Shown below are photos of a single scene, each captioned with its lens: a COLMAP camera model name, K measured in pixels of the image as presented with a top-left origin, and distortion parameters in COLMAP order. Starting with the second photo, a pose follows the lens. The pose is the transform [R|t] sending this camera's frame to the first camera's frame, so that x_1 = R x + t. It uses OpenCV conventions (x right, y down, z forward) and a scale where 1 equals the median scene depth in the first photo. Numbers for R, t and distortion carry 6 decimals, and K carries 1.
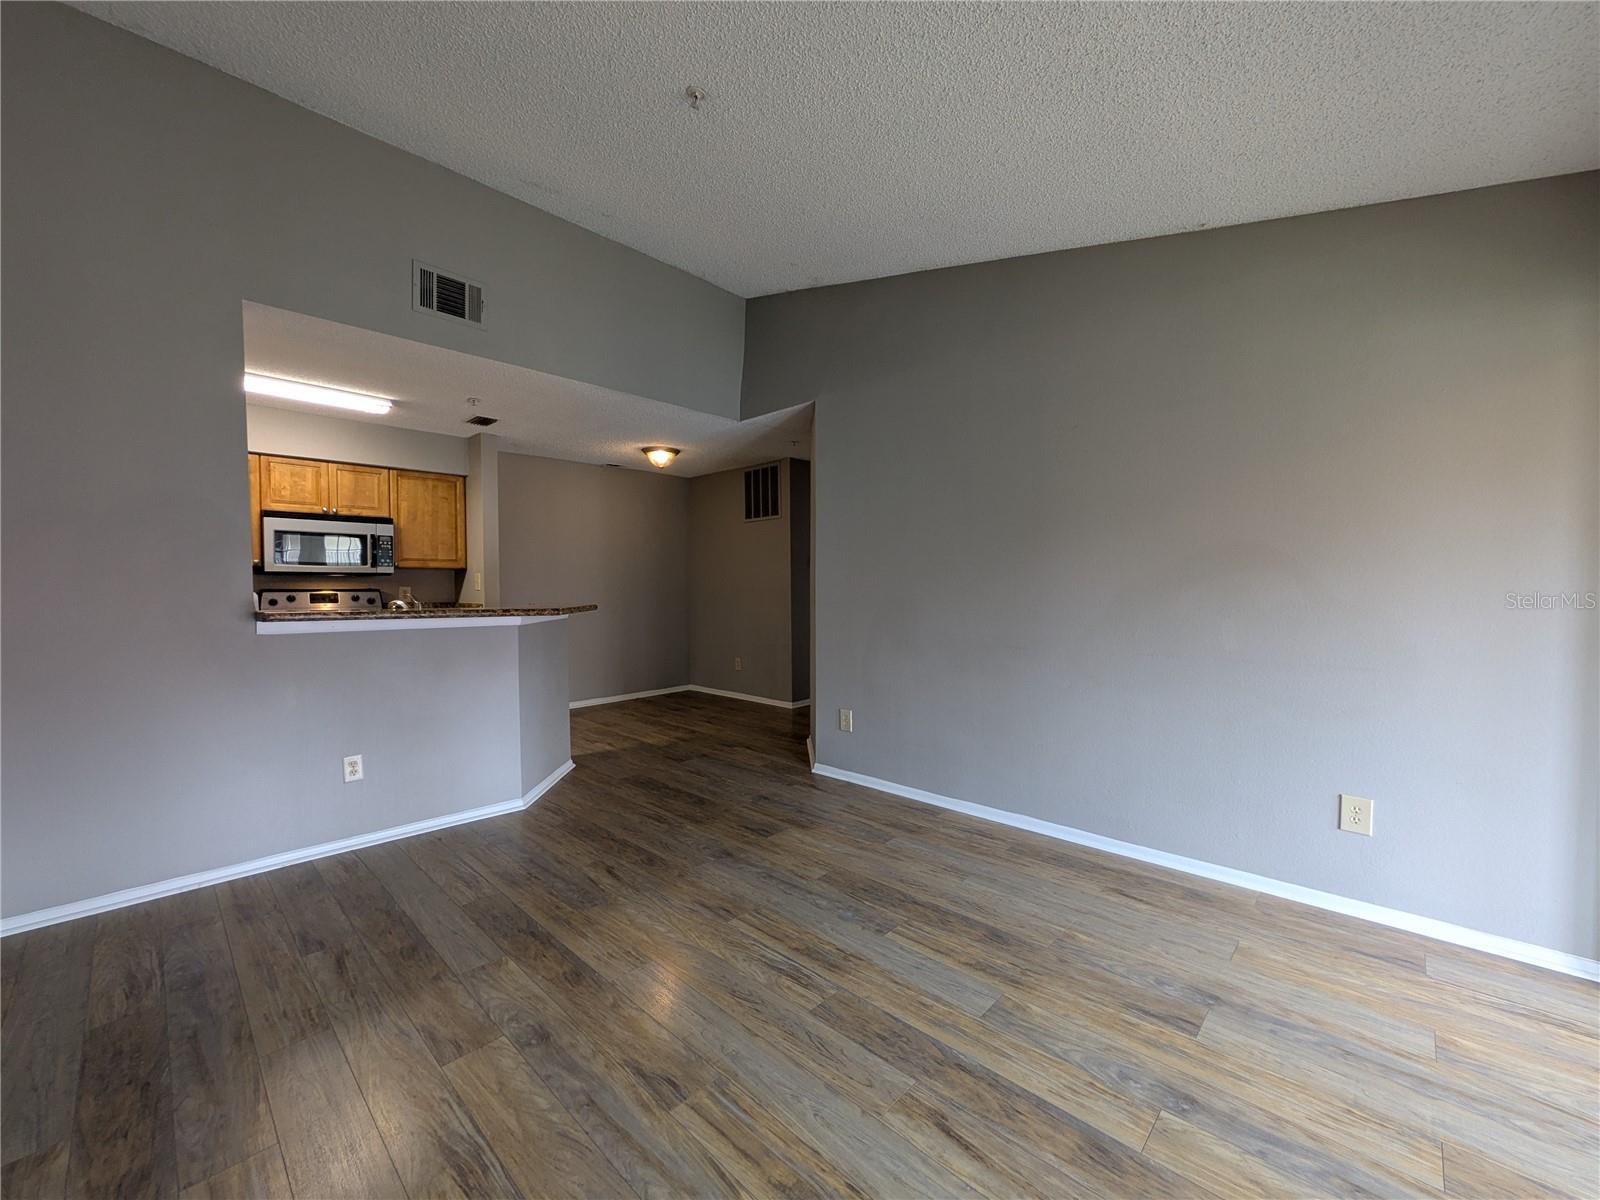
lens RADIAL K [[636.5, 0, 800.0], [0, 636.5, 600.0], [0, 0, 1]] dist [-0.001805, 0.000190]
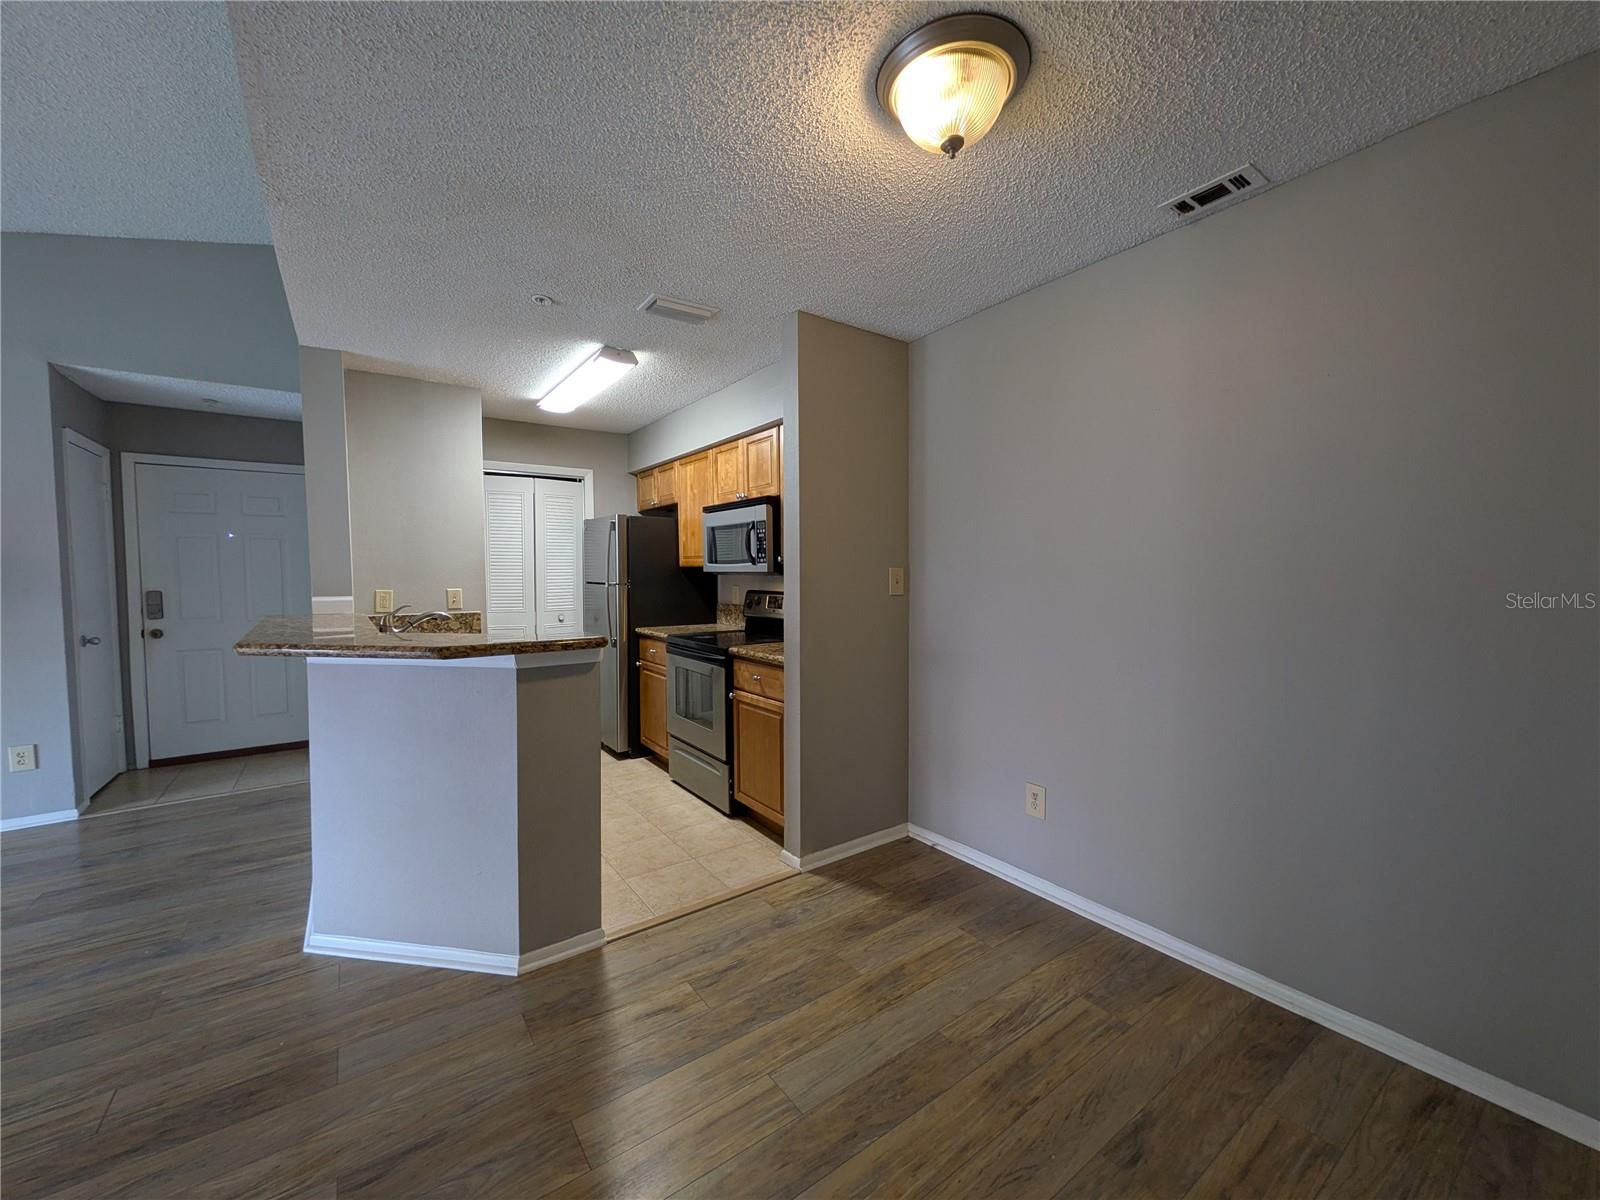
lens RADIAL K [[634.0, 0, 801.9], [0, 634.0, 602.4], [0, 0, 1]] dist [-0.002136, -0.000238]
pose [[-0.186592, 0.050483, -0.981140, 0.098938], [-0.021132, 0.998242, 0.055381, -0.082779], [0.982210, 0.031068, -0.185197, 1.999092]]
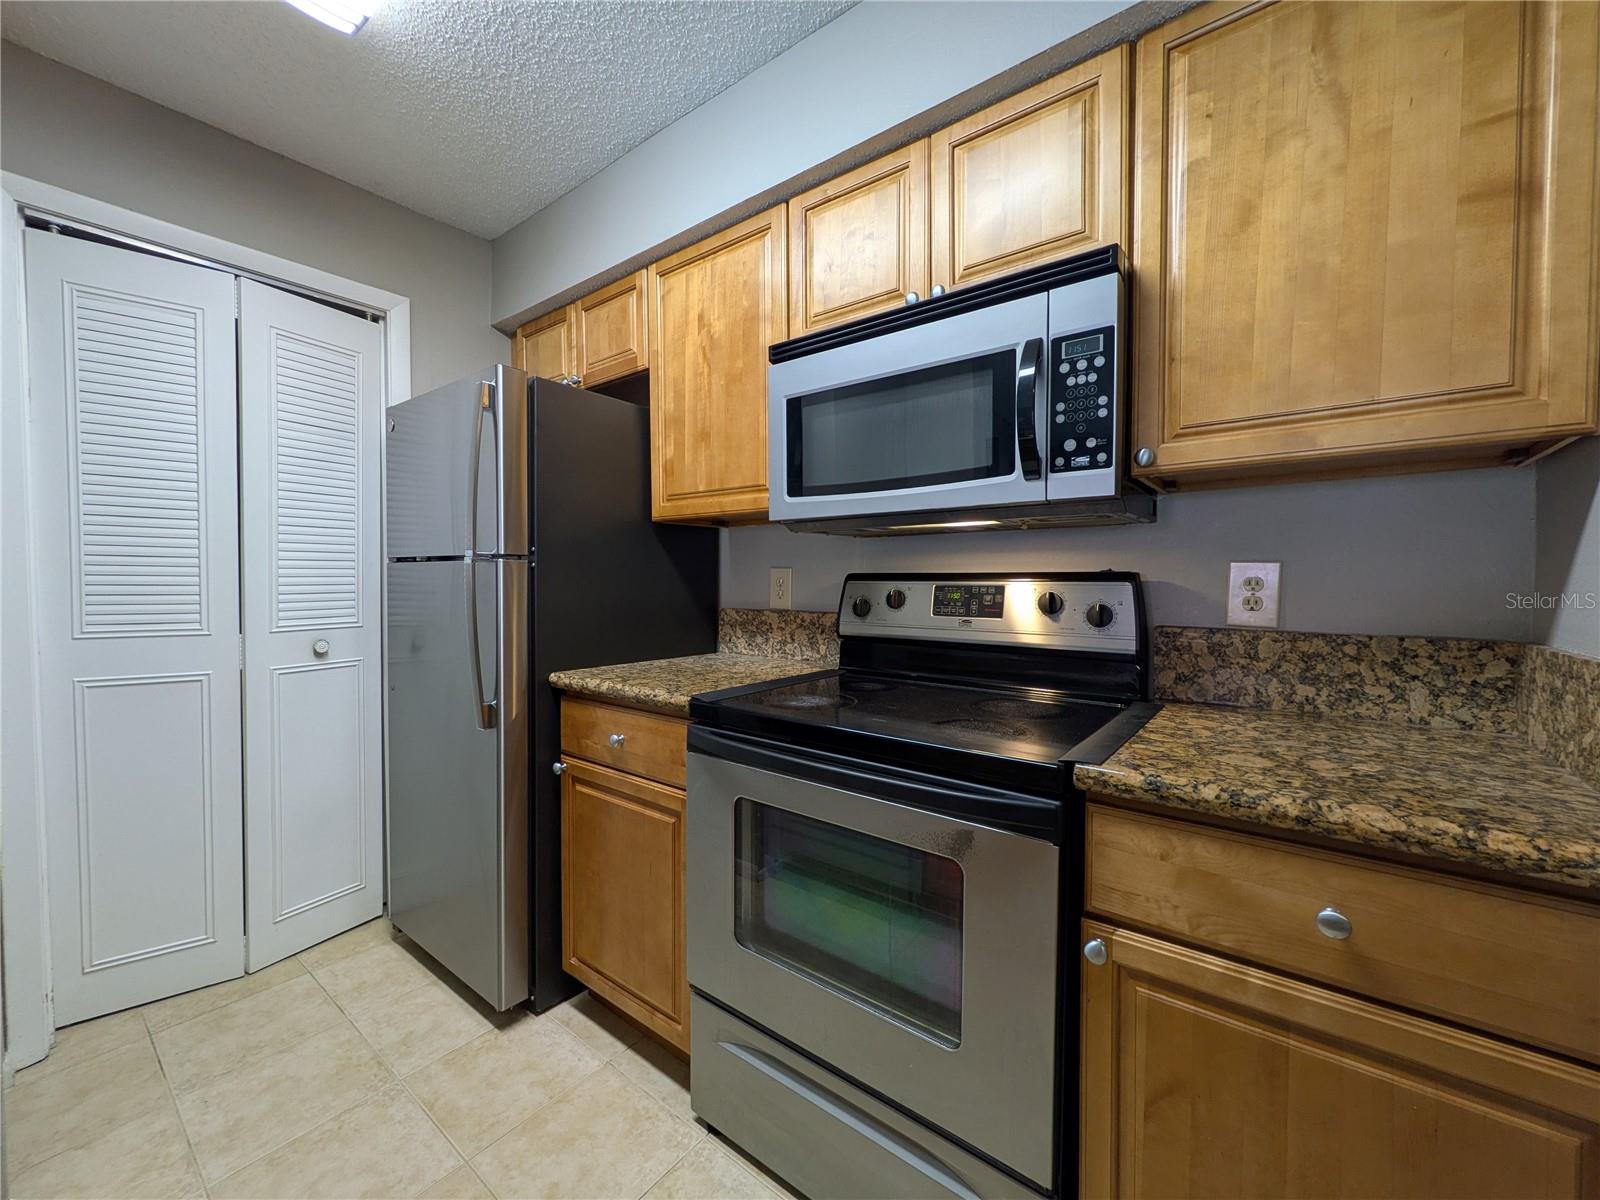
lens RADIAL K [[636.5, 0, 800.0], [0, 636.5, 600.0], [0, 0, 1]] dist [-0.001805, 0.000190]
pose [[0.100004, 0.030806, -0.994510, -0.732130], [-0.026278, 0.999254, 0.028310, -0.016890], [0.994640, 0.023303, 0.100739, 1.484654]]
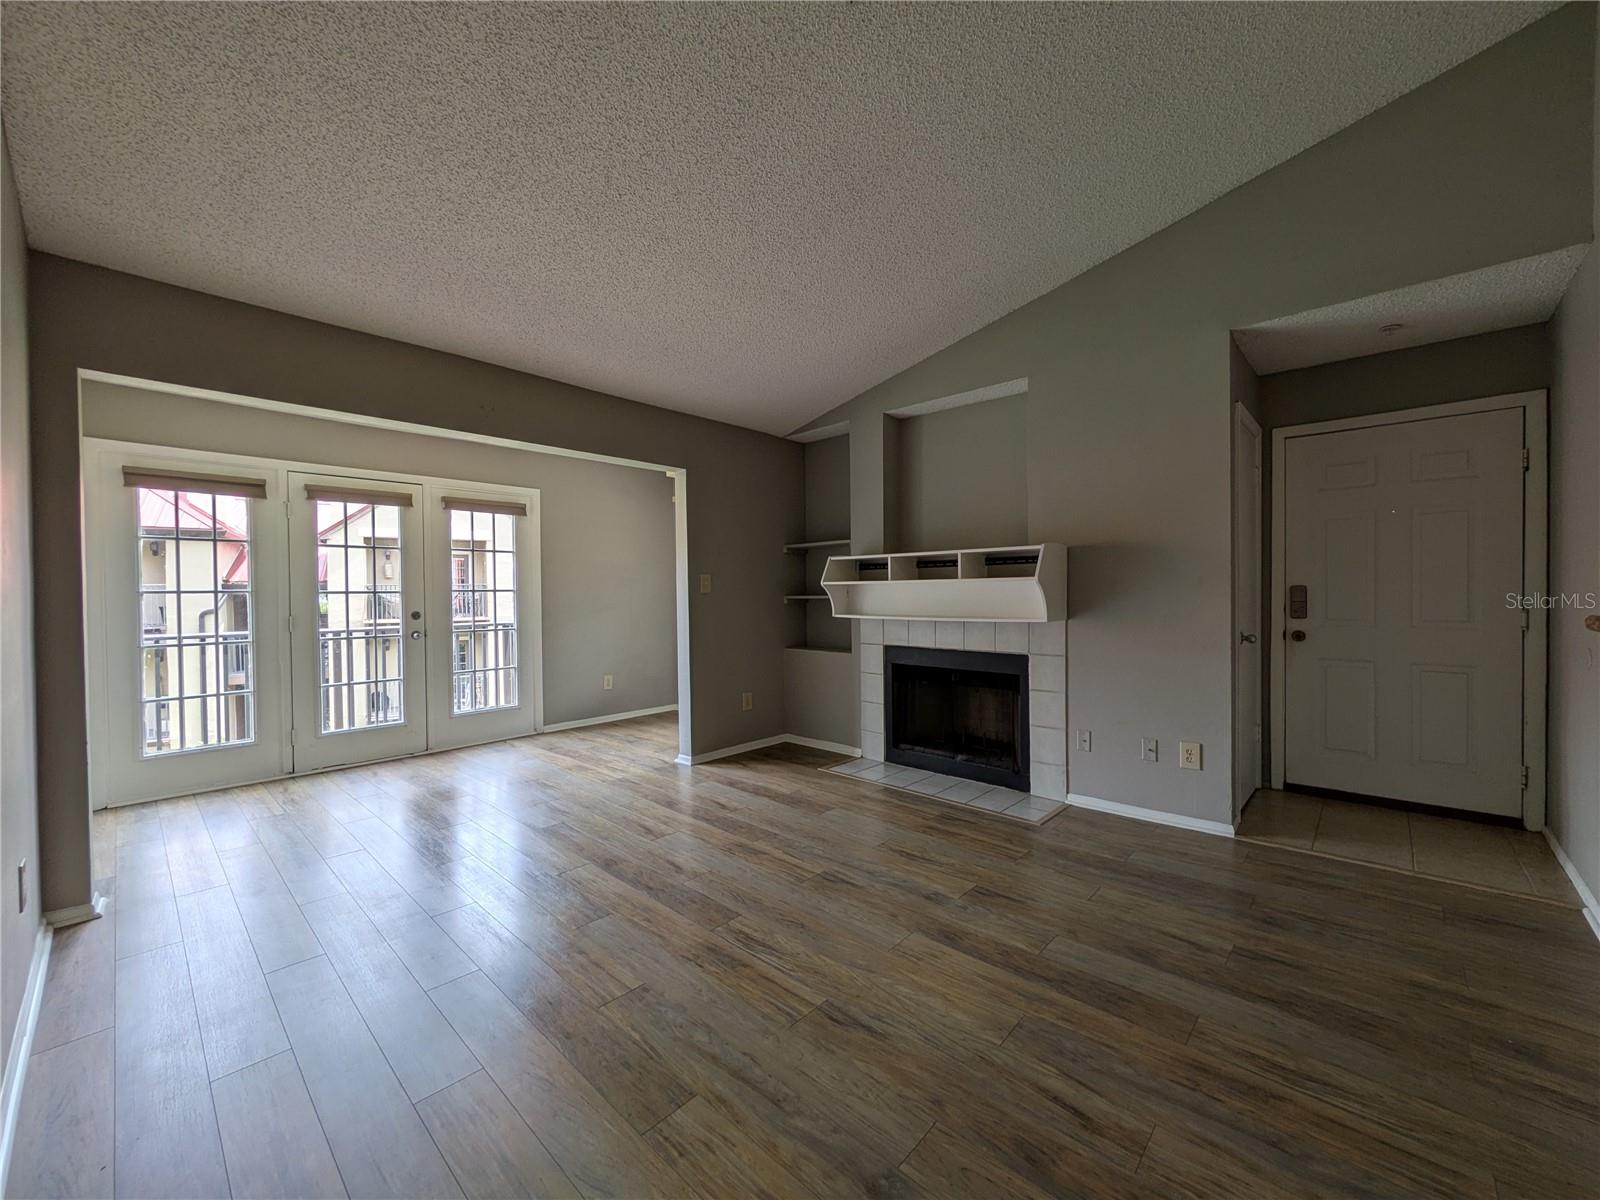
lens RADIAL K [[633.3, 0, 800.7], [0, 633.3, 598.1], [0, 0, 1]] dist [0.000975, 0.000036]
pose [[-0.999790, 0.012718, -0.016053, -0.061365], [0.012169, 0.999352, 0.033871, -0.024784], [0.016474, 0.033669, -0.999297, 1.474611]]
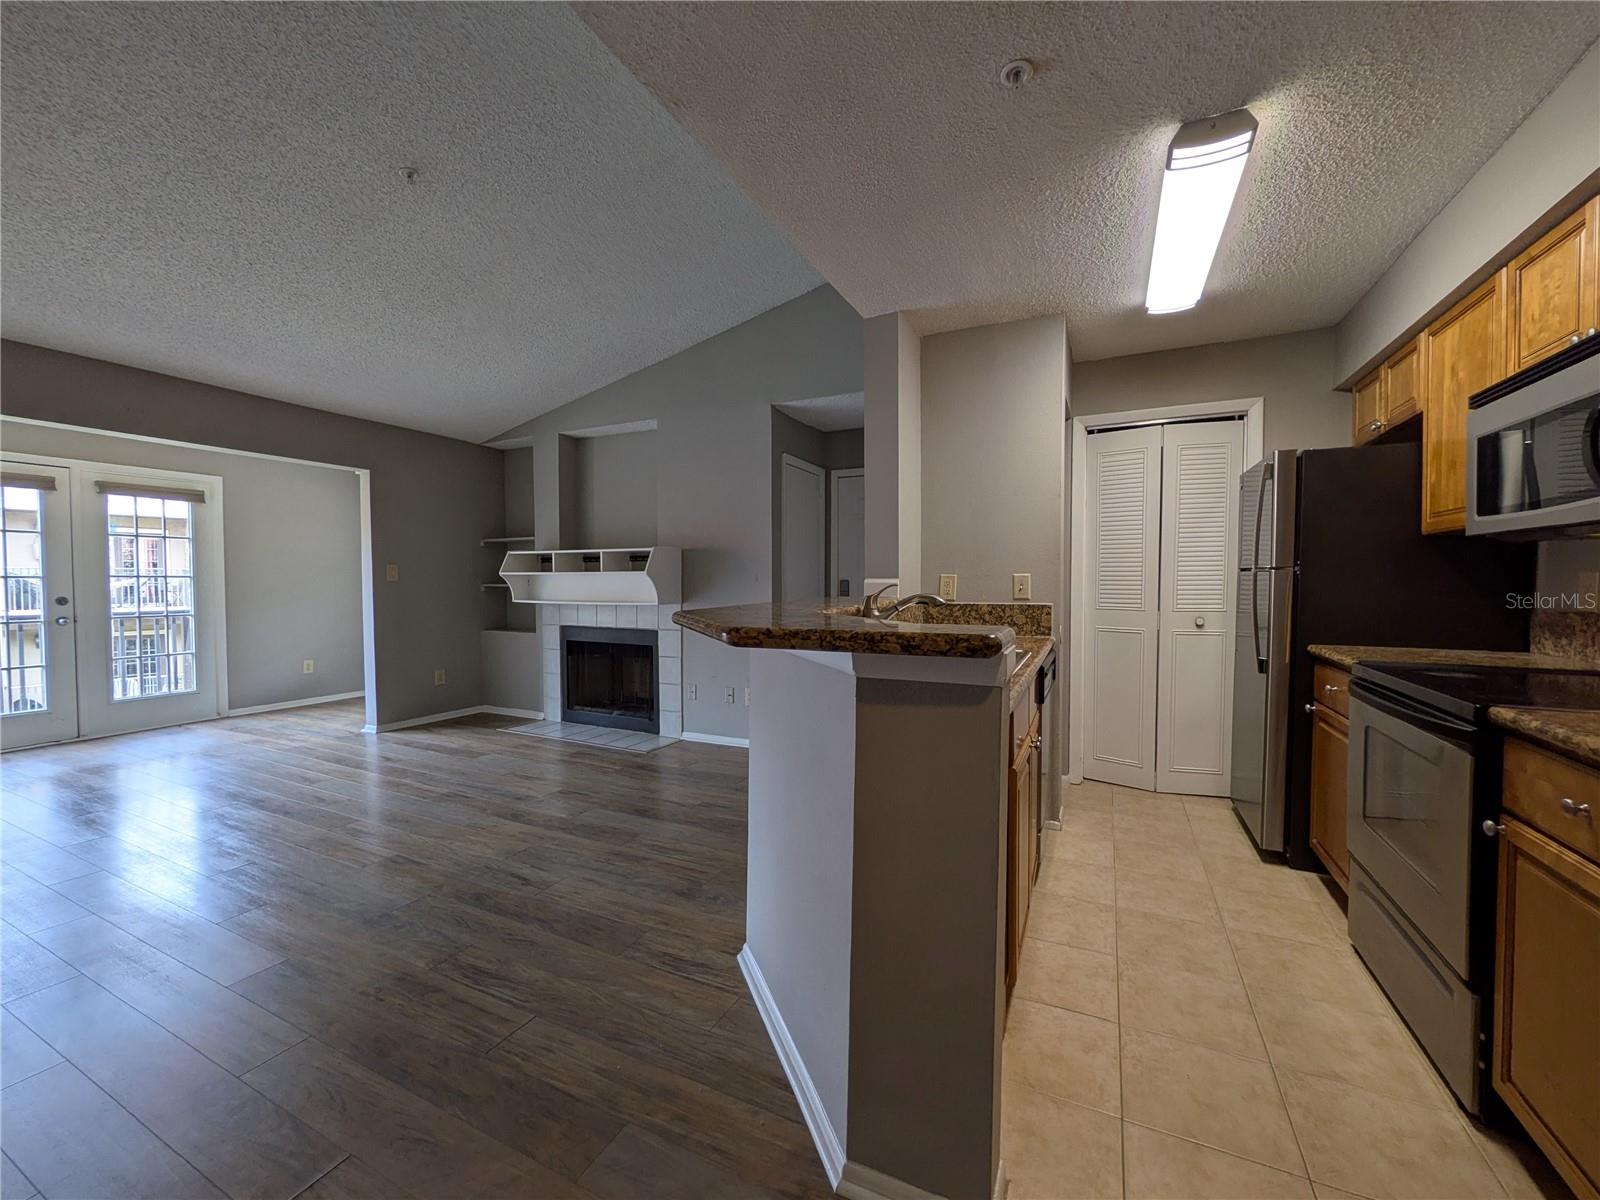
lens RADIAL K [[633.9, 0, 799.3], [0, 633.9, 601.1], [0, 0, 1]] dist [-0.002691, -0.000109]
pose [[-0.951904, 0.012946, -0.306122, -0.393216], [-0.004177, 0.998466, 0.055215, -0.033297], [0.306368, 0.053839, -0.950390, 1.936015]]
